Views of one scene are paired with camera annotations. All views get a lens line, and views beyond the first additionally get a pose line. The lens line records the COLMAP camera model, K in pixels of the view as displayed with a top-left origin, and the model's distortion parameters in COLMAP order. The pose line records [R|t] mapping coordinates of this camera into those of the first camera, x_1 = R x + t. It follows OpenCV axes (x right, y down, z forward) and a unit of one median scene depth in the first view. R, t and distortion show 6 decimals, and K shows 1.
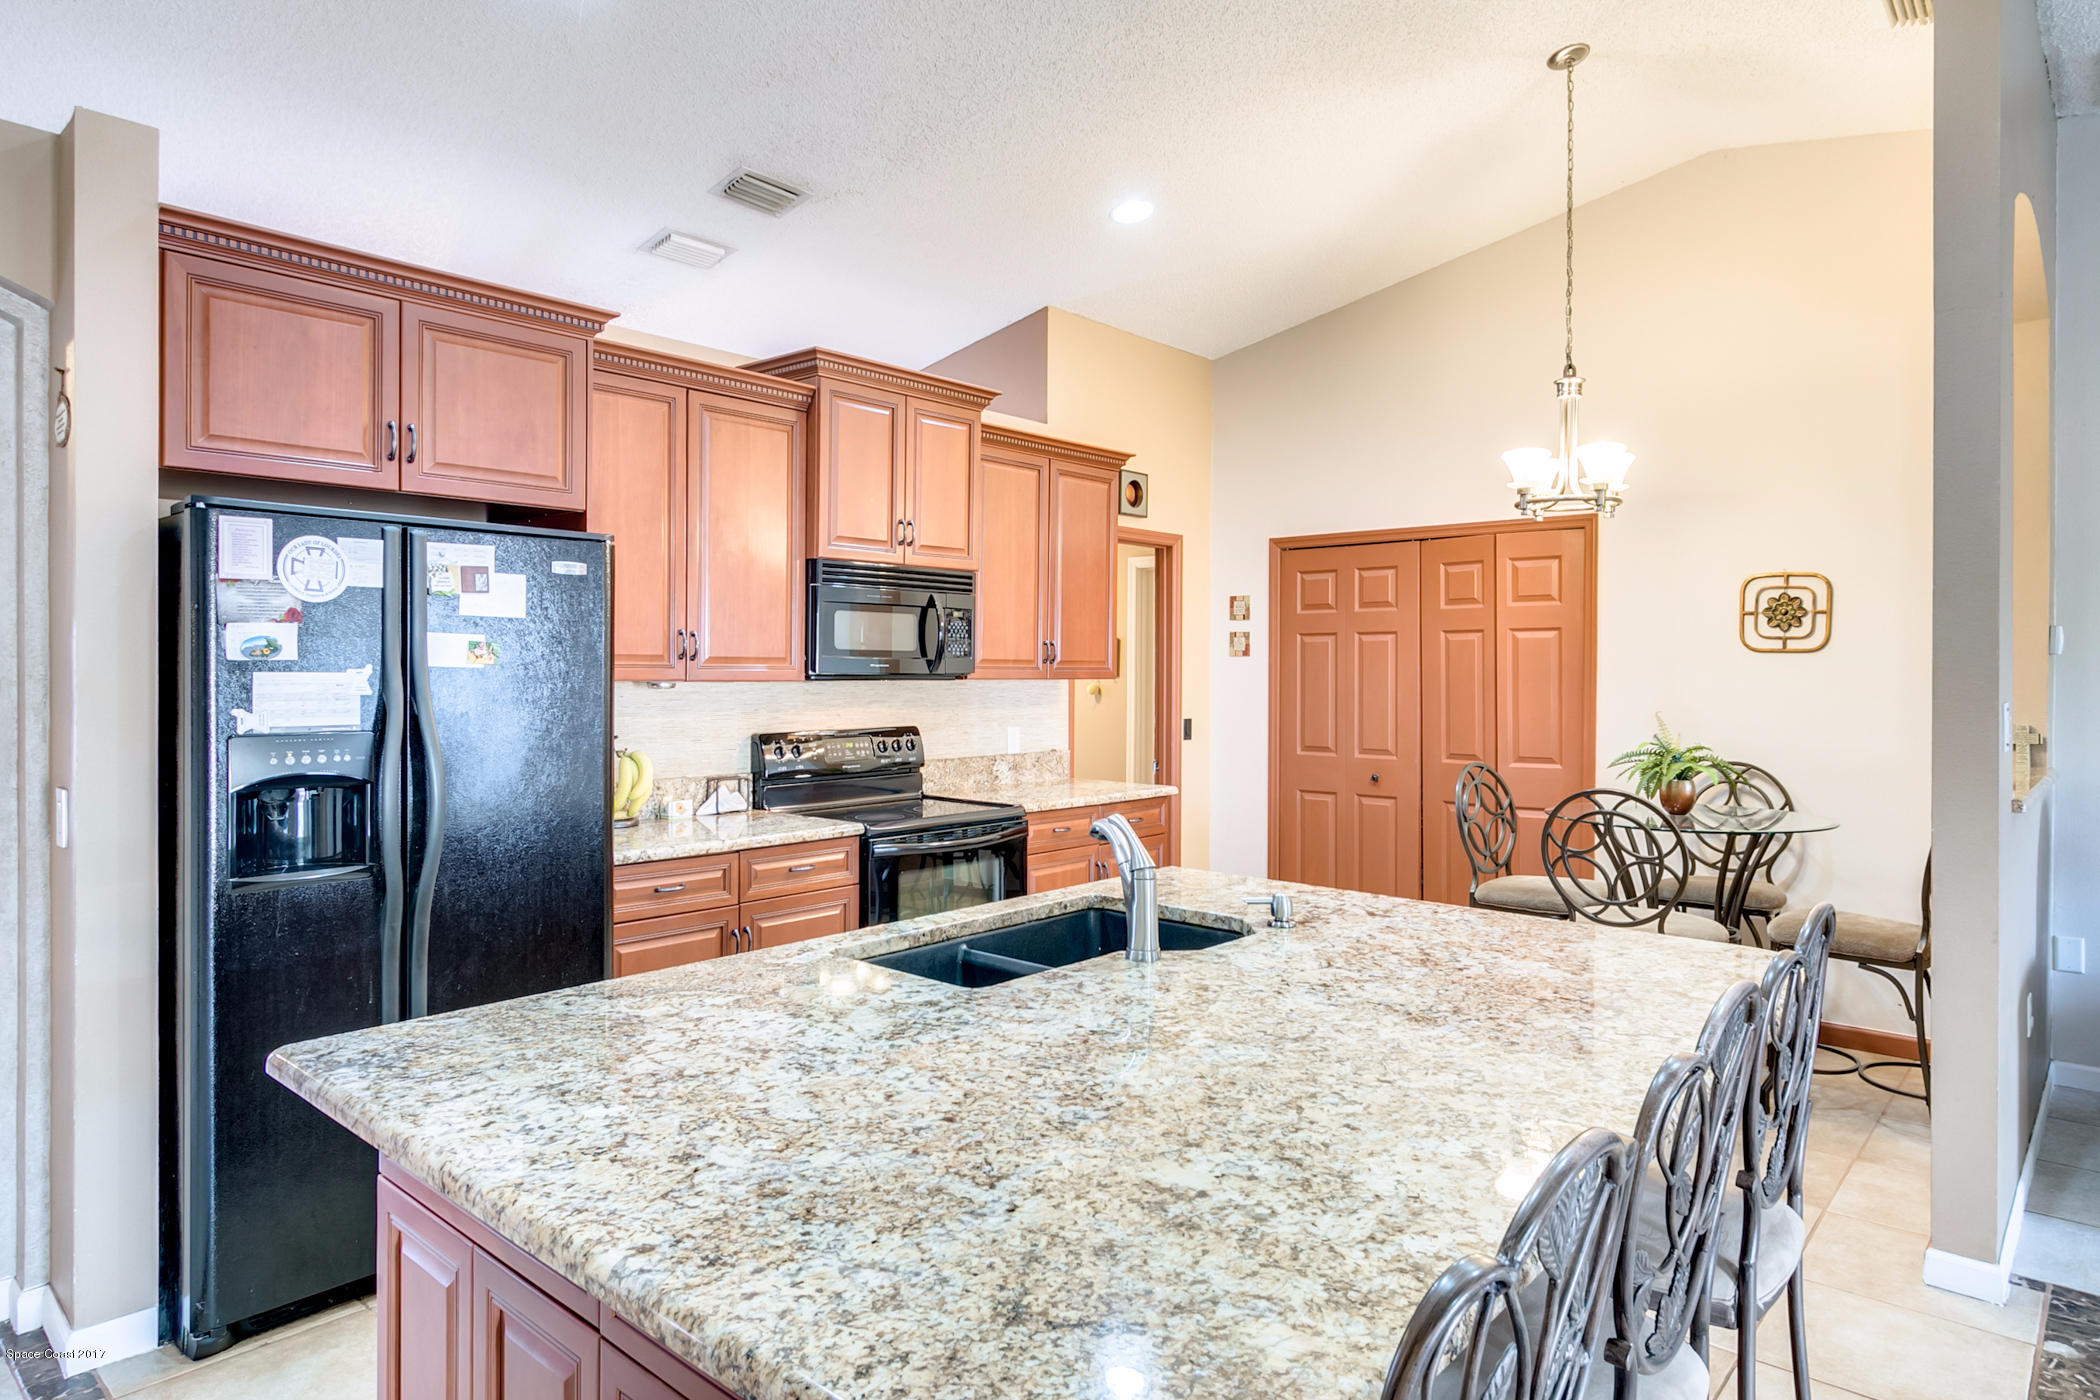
lens RADIAL K [[1233.1, 0, 1041.8], [0, 1233.1, 671.6], [0, 0, 1]] dist [0.000942, 0.001198]
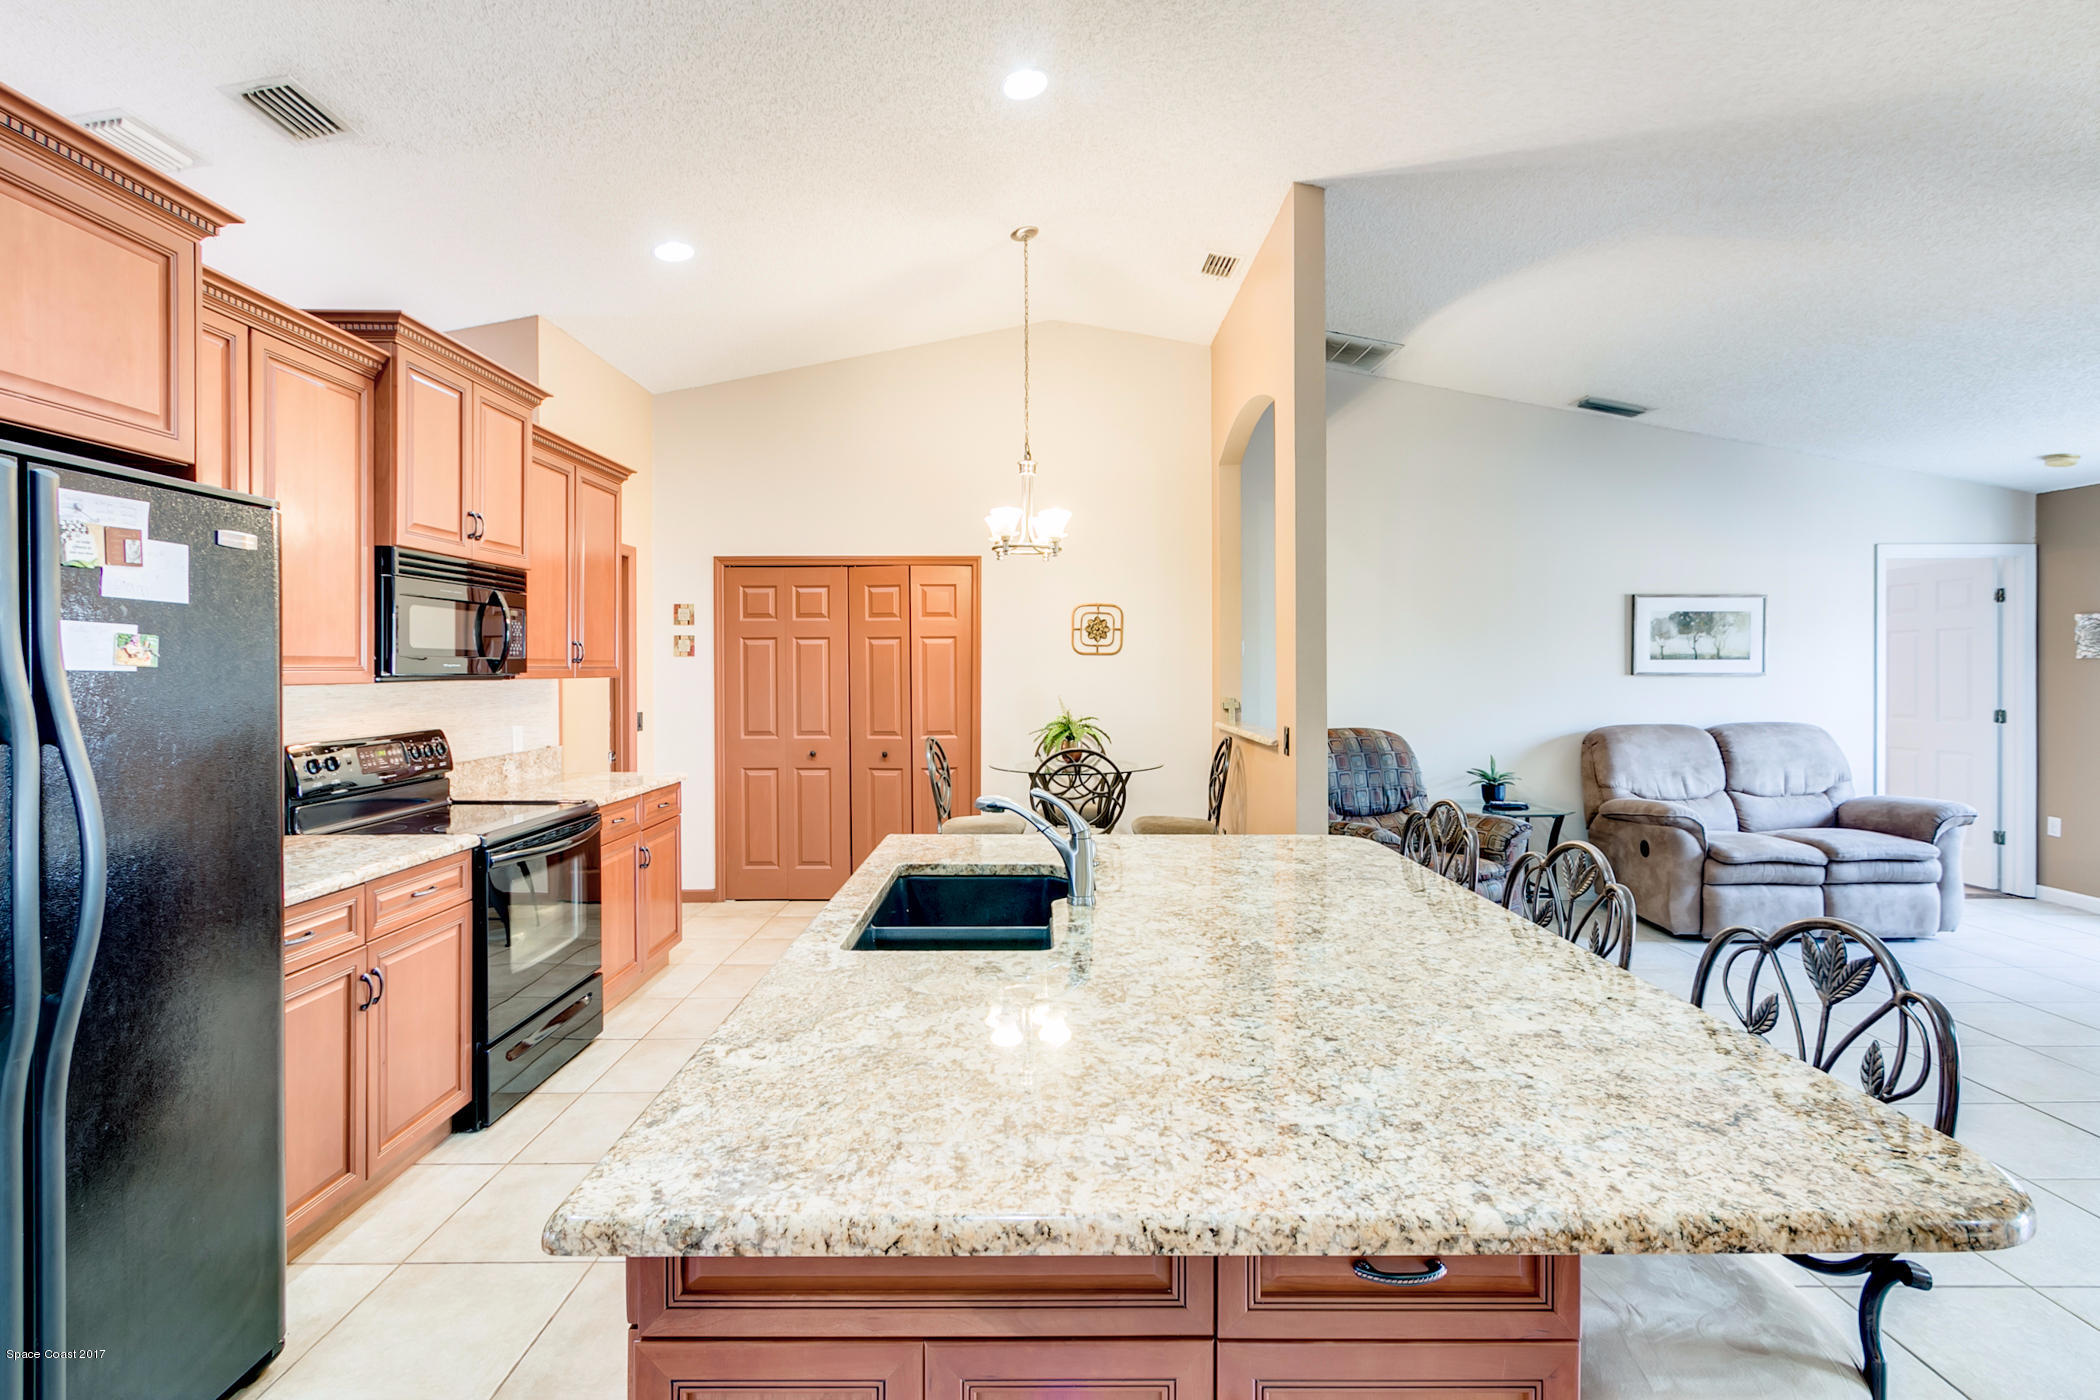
lens RADIAL K [[967.6, 0, 1047.6], [0, 967.6, 670.6], [0, 0, 1]] dist [-0.000850, -0.000153]
pose [[0.742508, -0.007738, 0.669792, -0.302383], [0.006409, 0.999970, 0.004448, -0.001613], [-0.669807, 0.000990, 0.742535, 0.158842]]
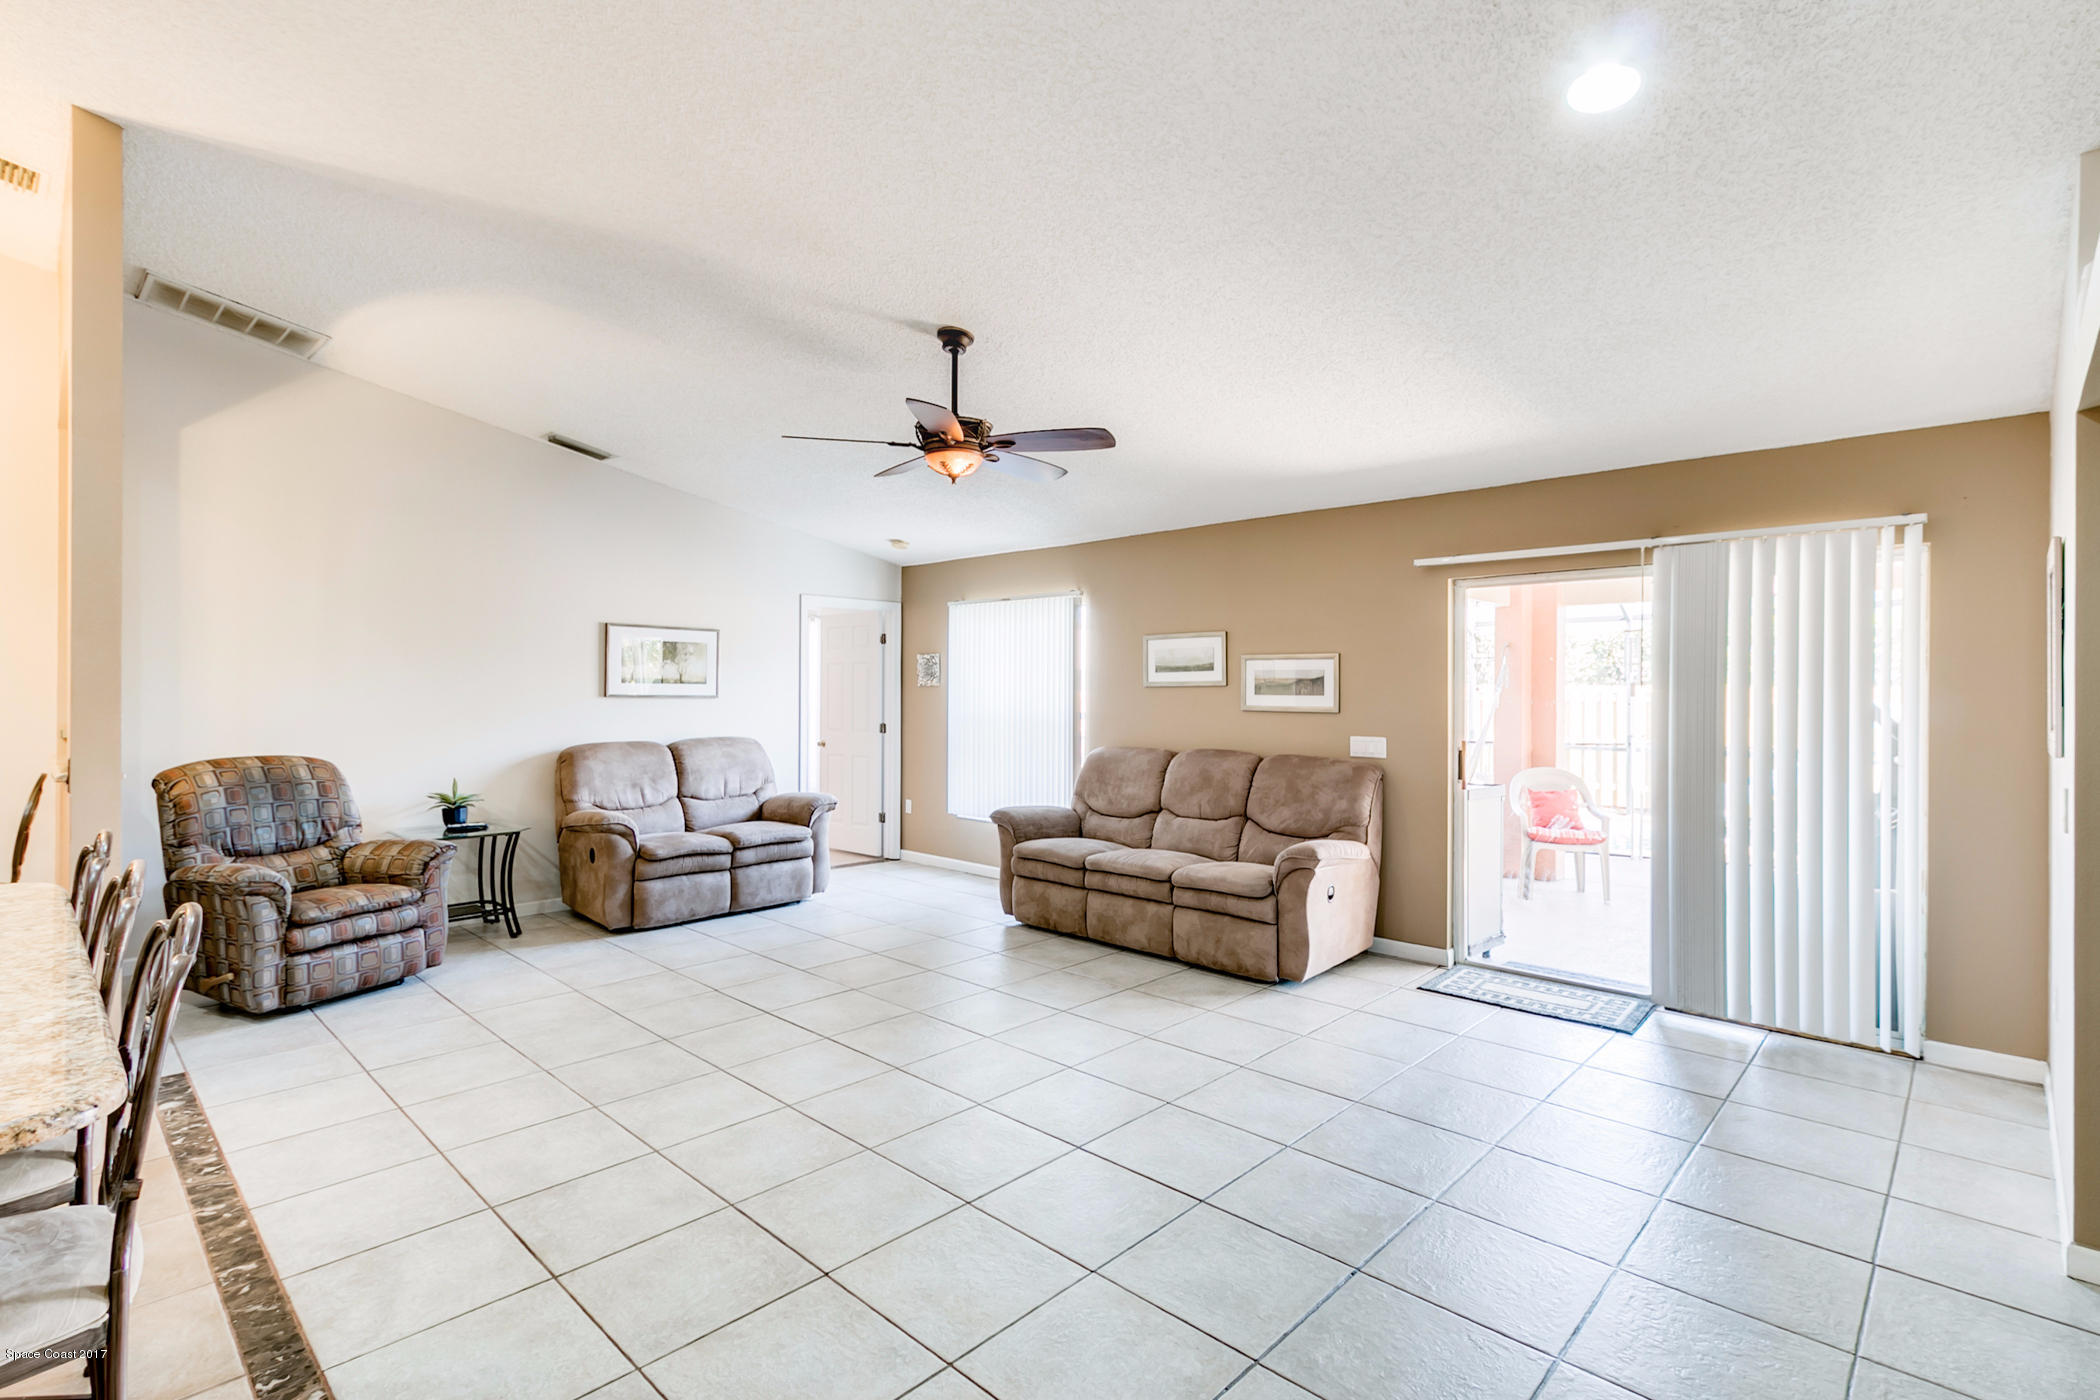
lens RADIAL K [[983.1, 0, 1054.7], [0, 983.1, 687.8], [0, 0, 1]] dist [-0.001312, -0.000732]
pose [[0.022574, -0.000155, 0.999745, -0.269958], [-0.004310, 0.999991, 0.000252, -0.001658], [-0.999736, -0.004315, 0.022573, -0.114908]]
